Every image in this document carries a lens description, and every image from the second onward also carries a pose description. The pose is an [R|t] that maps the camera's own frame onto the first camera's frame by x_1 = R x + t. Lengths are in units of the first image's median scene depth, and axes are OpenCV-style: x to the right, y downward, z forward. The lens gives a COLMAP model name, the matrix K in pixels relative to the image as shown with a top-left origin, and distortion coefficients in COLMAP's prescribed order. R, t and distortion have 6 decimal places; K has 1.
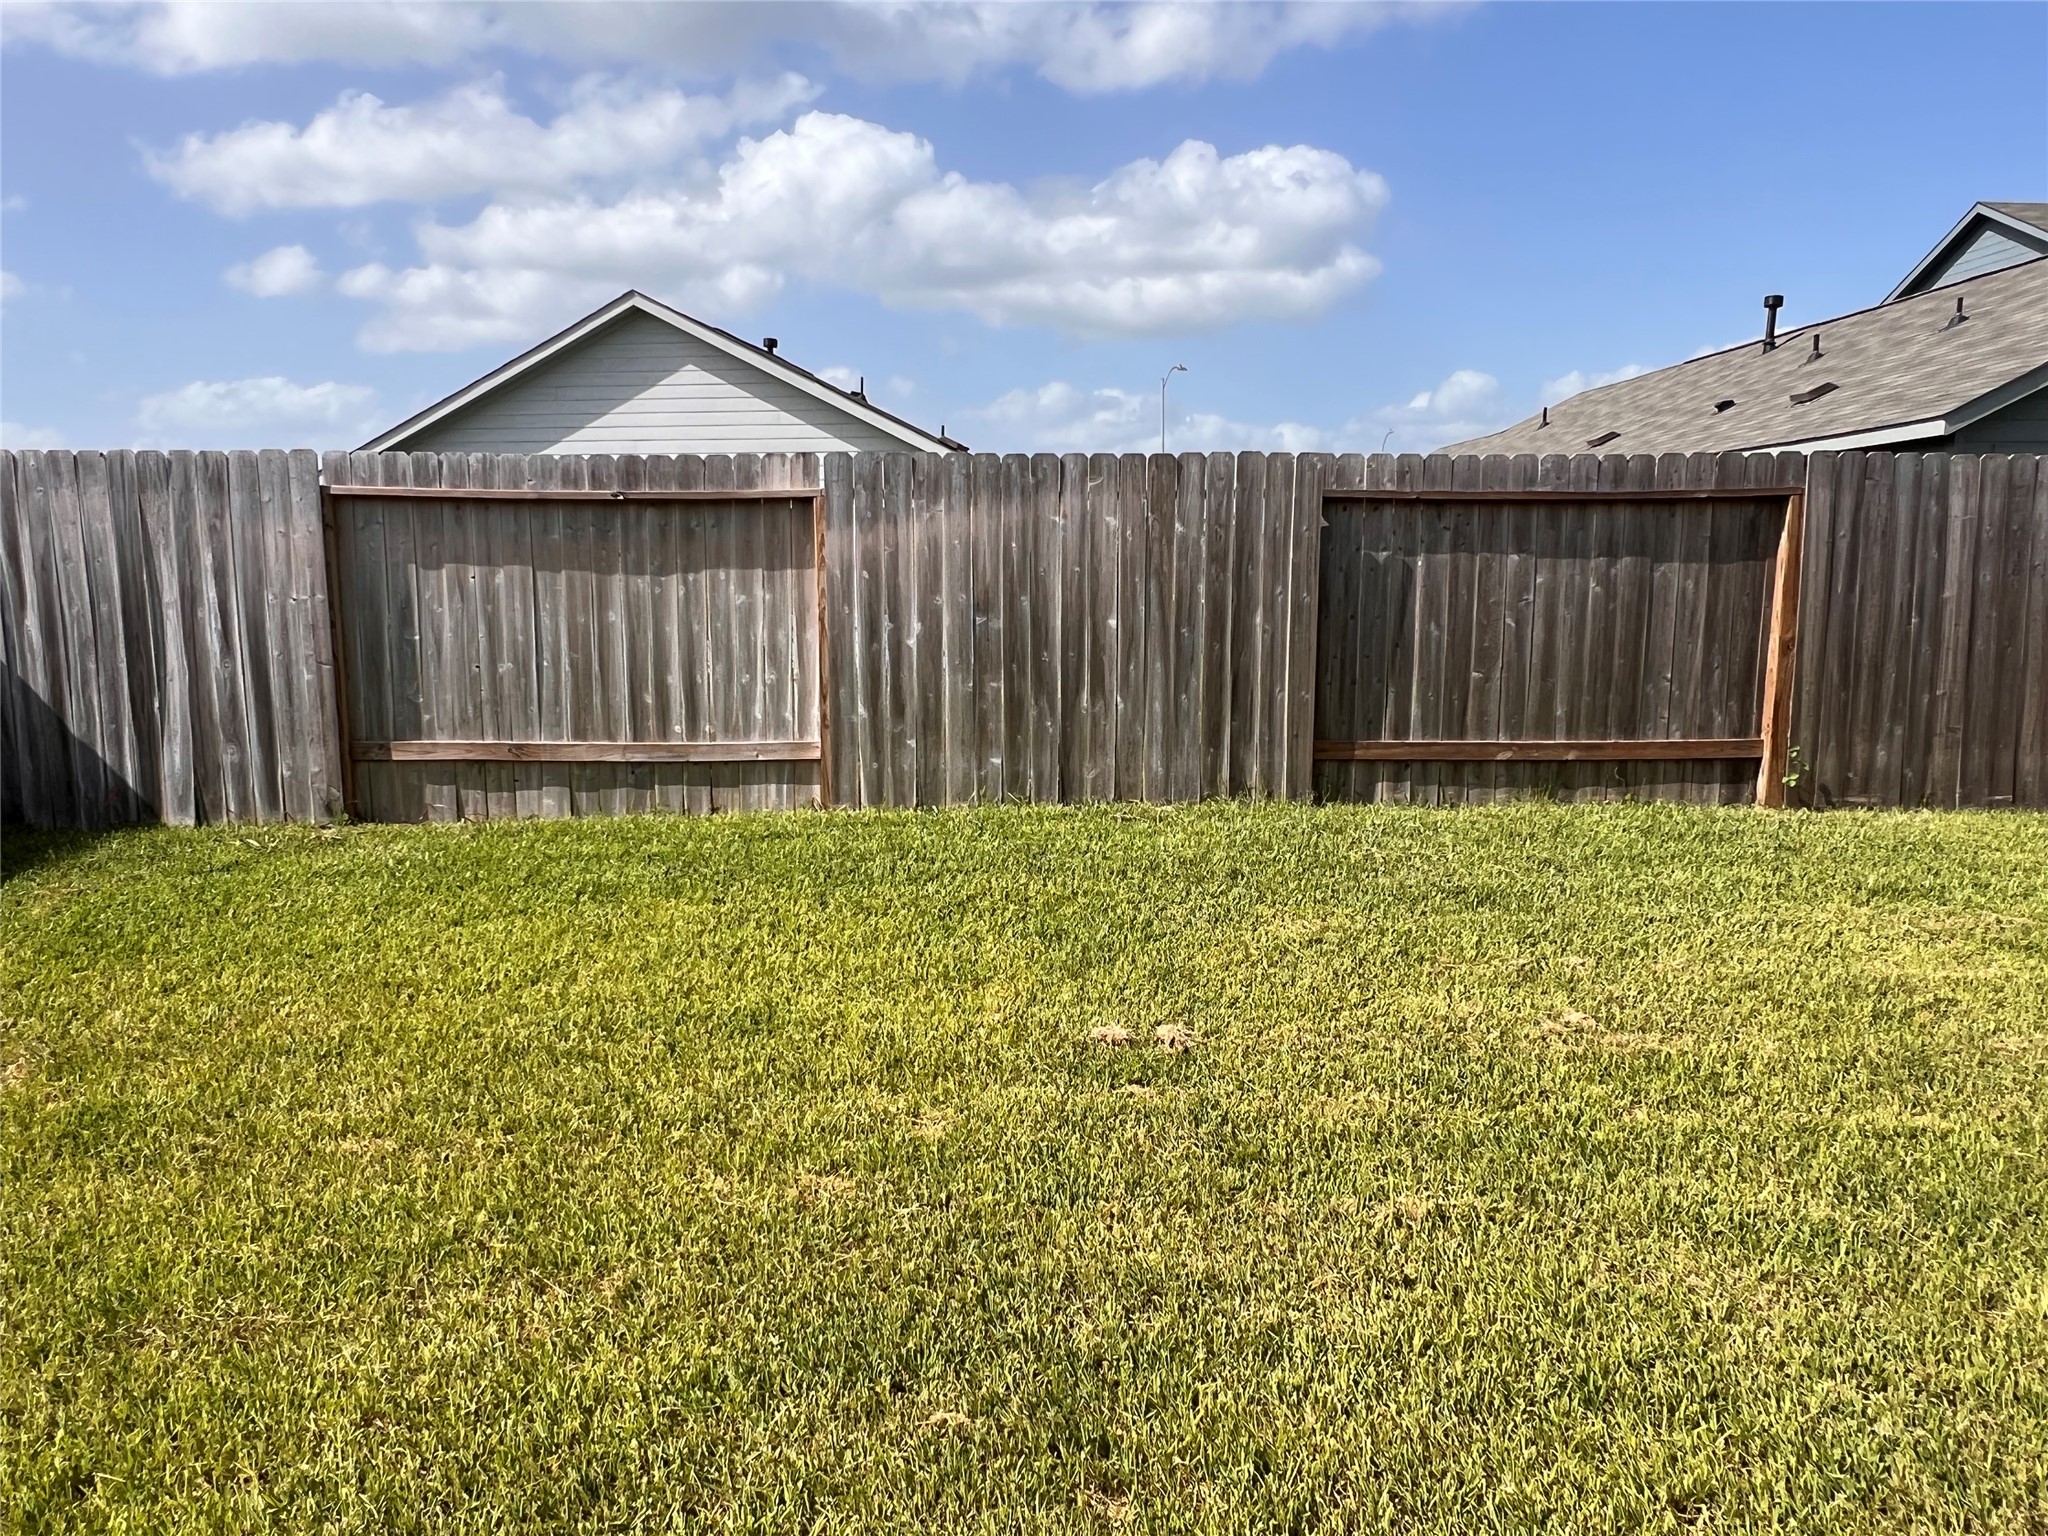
lens RADIAL K [[1496.3, 0, 1015.6], [0, 1496.3, 782.8], [0, 0, 1]] dist [0.000441, -0.005426]
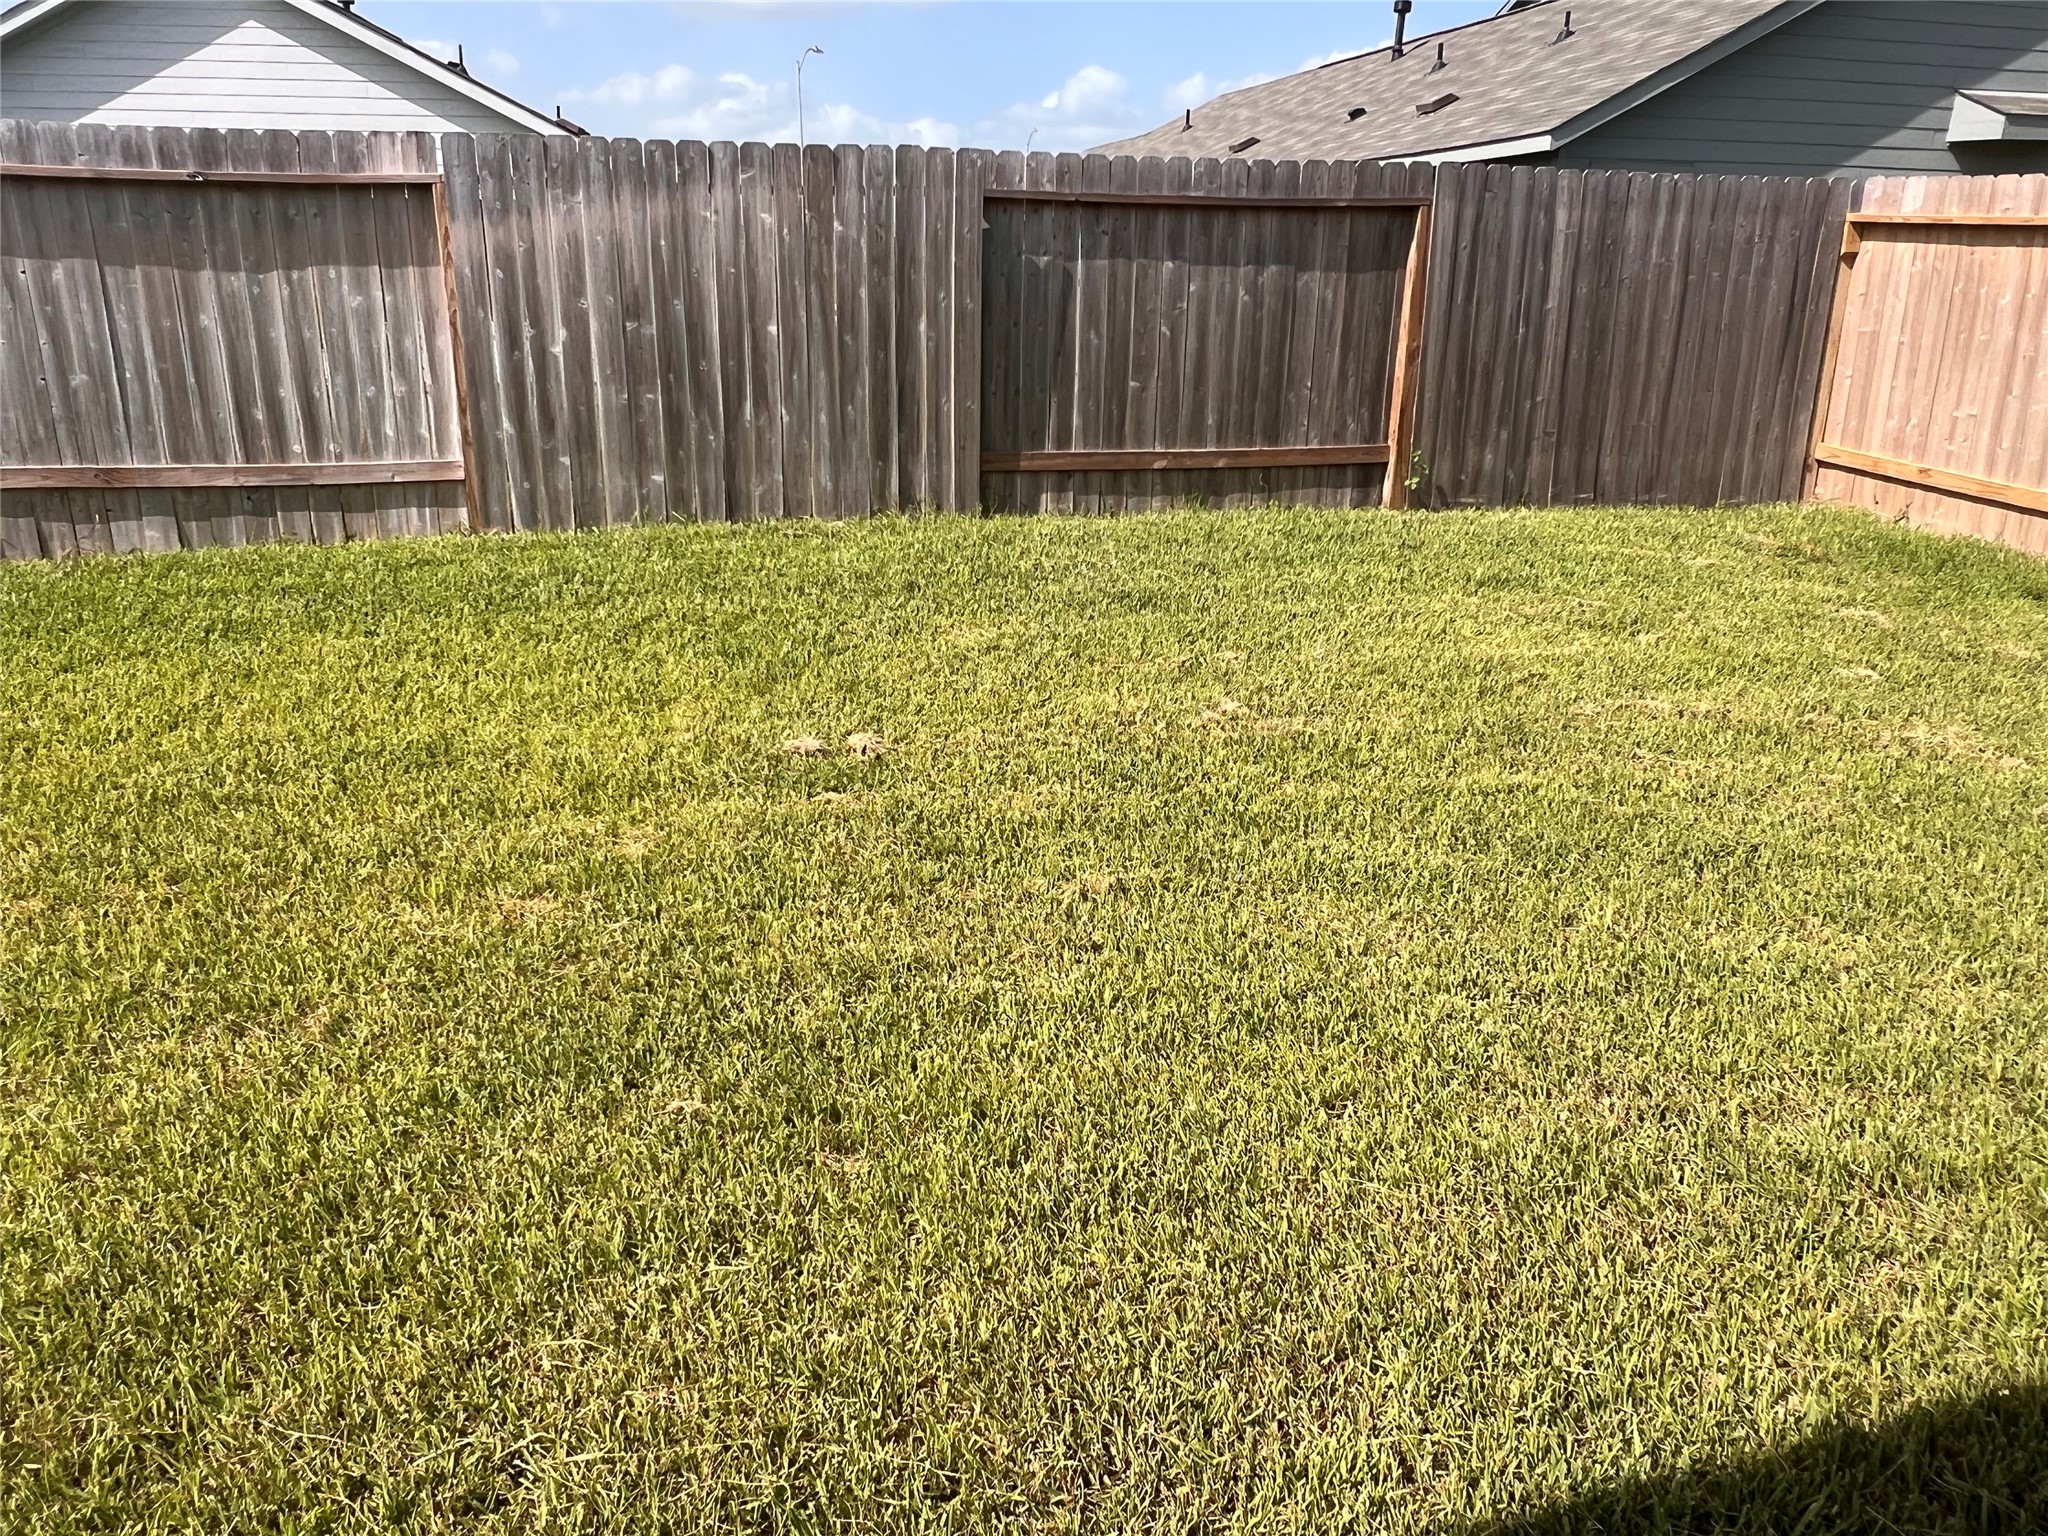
lens RADIAL K [[1496.3, 0, 1017.9], [0, 1496.3, 779.9], [0, 0, 1]] dist [0.000441, -0.005426]
pose [[0.973009, -0.062661, 0.222097, -0.017145], [0.021220, 0.982646, 0.184273, 0.004679], [-0.229790, -0.174587, 0.957453, -0.010979]]
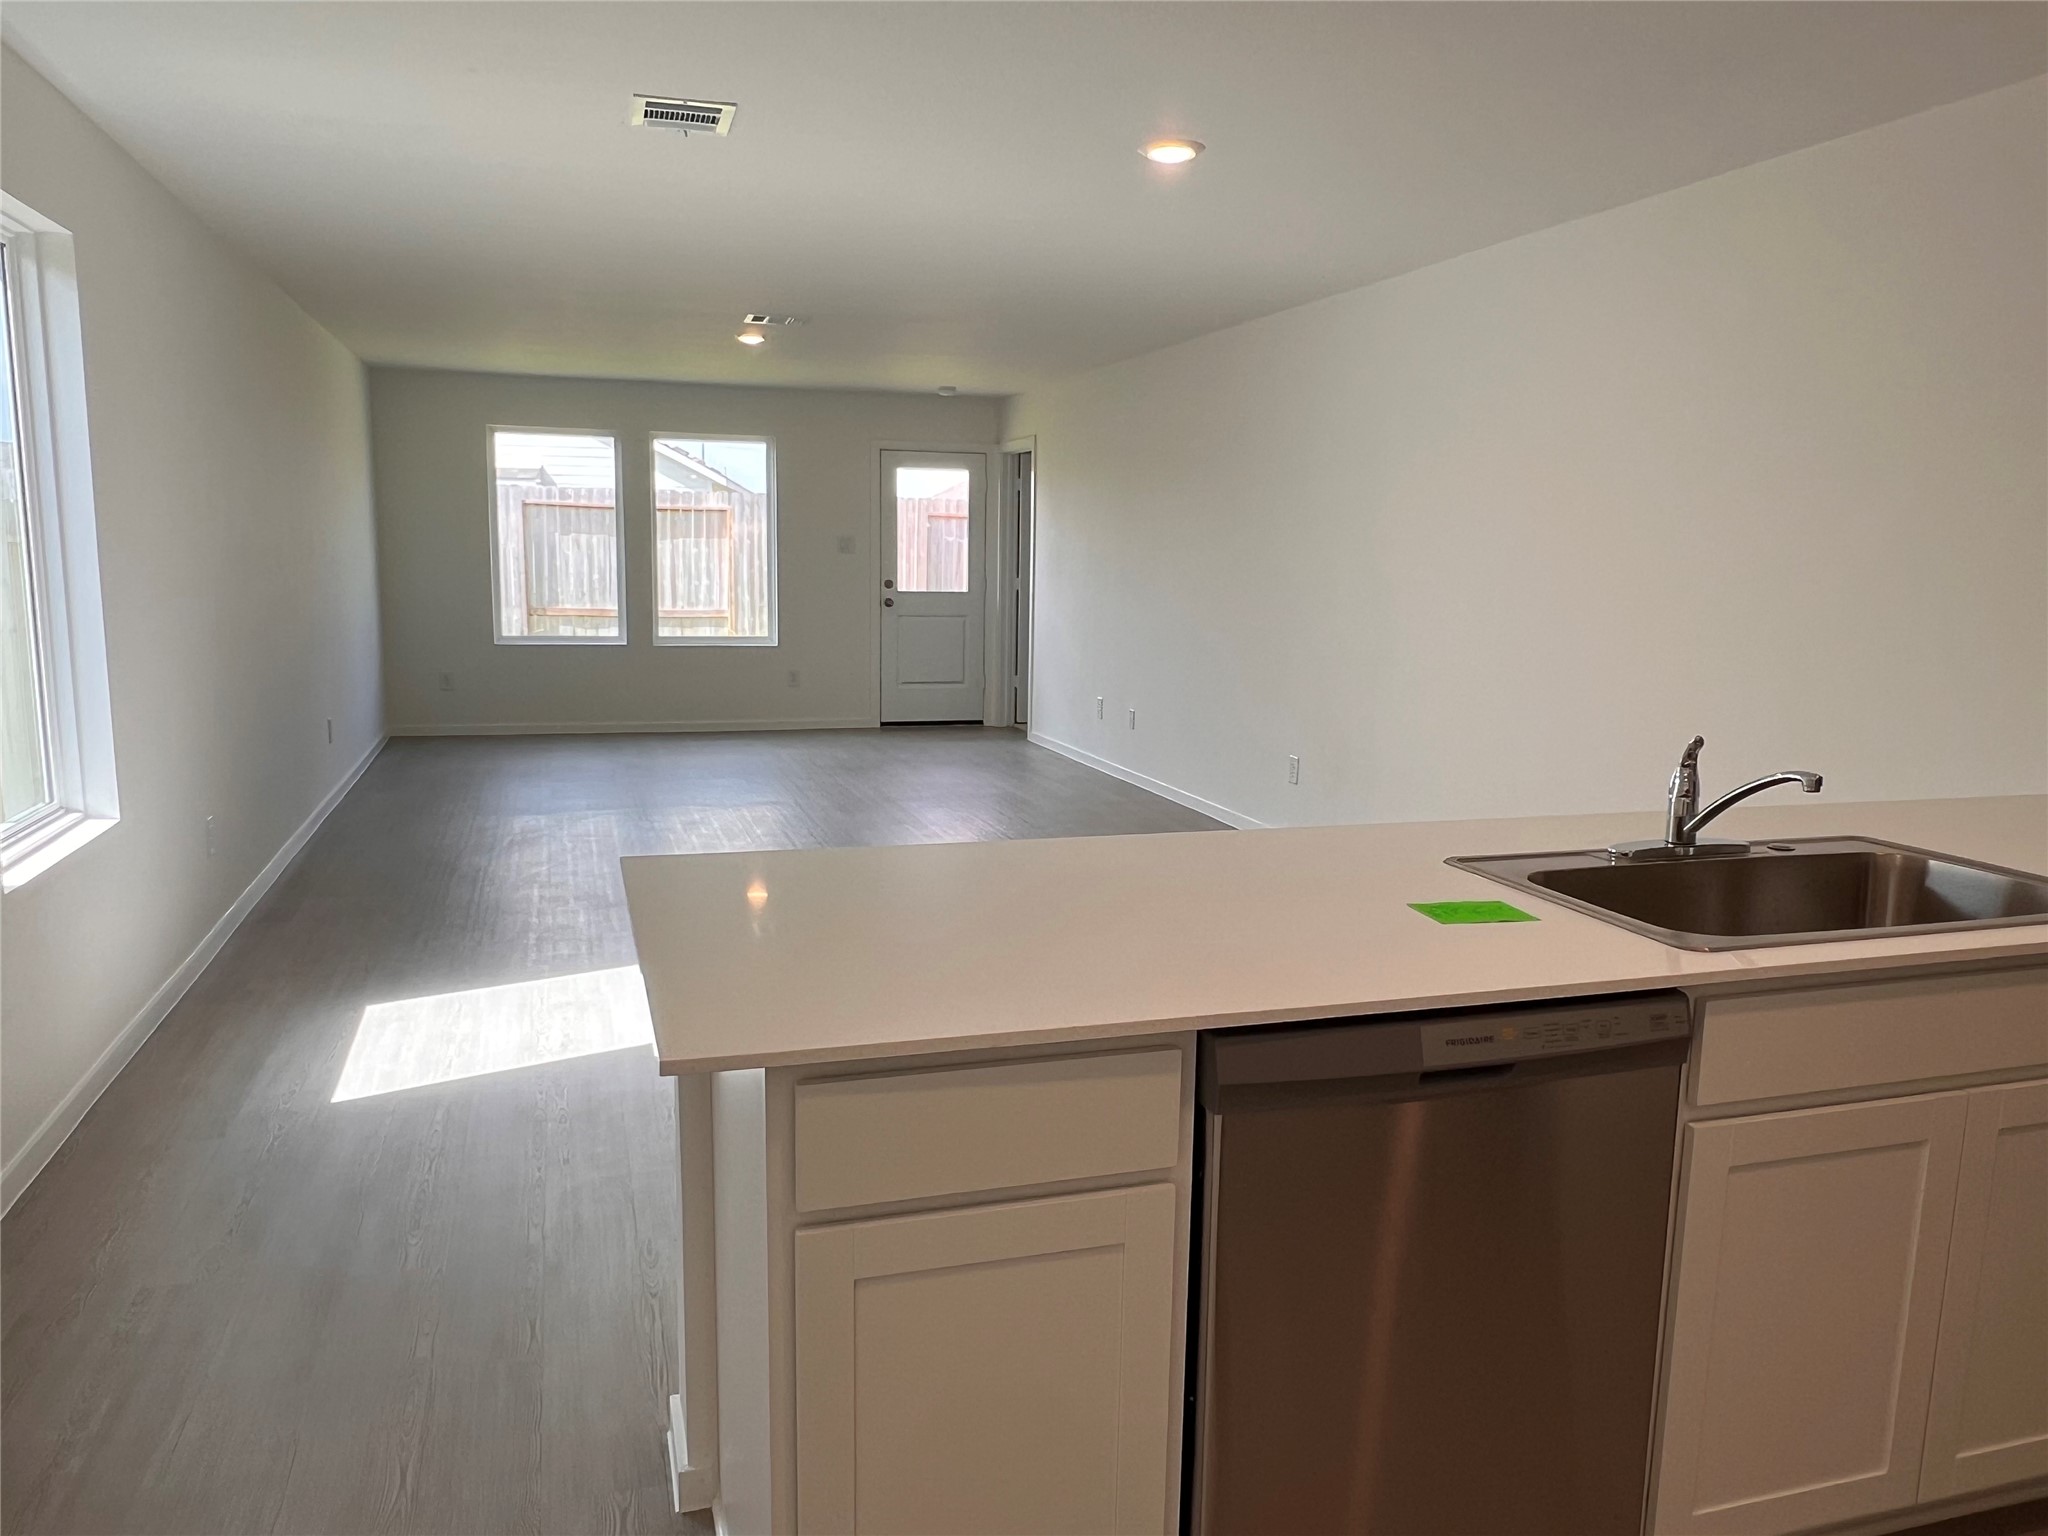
lens RADIAL K [[1496.3, 0, 1025.8], [0, 1496.3, 767.6], [0, 0, 1]] dist [0.000441, -0.005426]
pose [[0.964672, -0.018106, 0.262832, -0.388873], [0.022521, 0.999651, -0.013793, 0.347148], [-0.262491, 0.019225, 0.964743, -1.866306]]
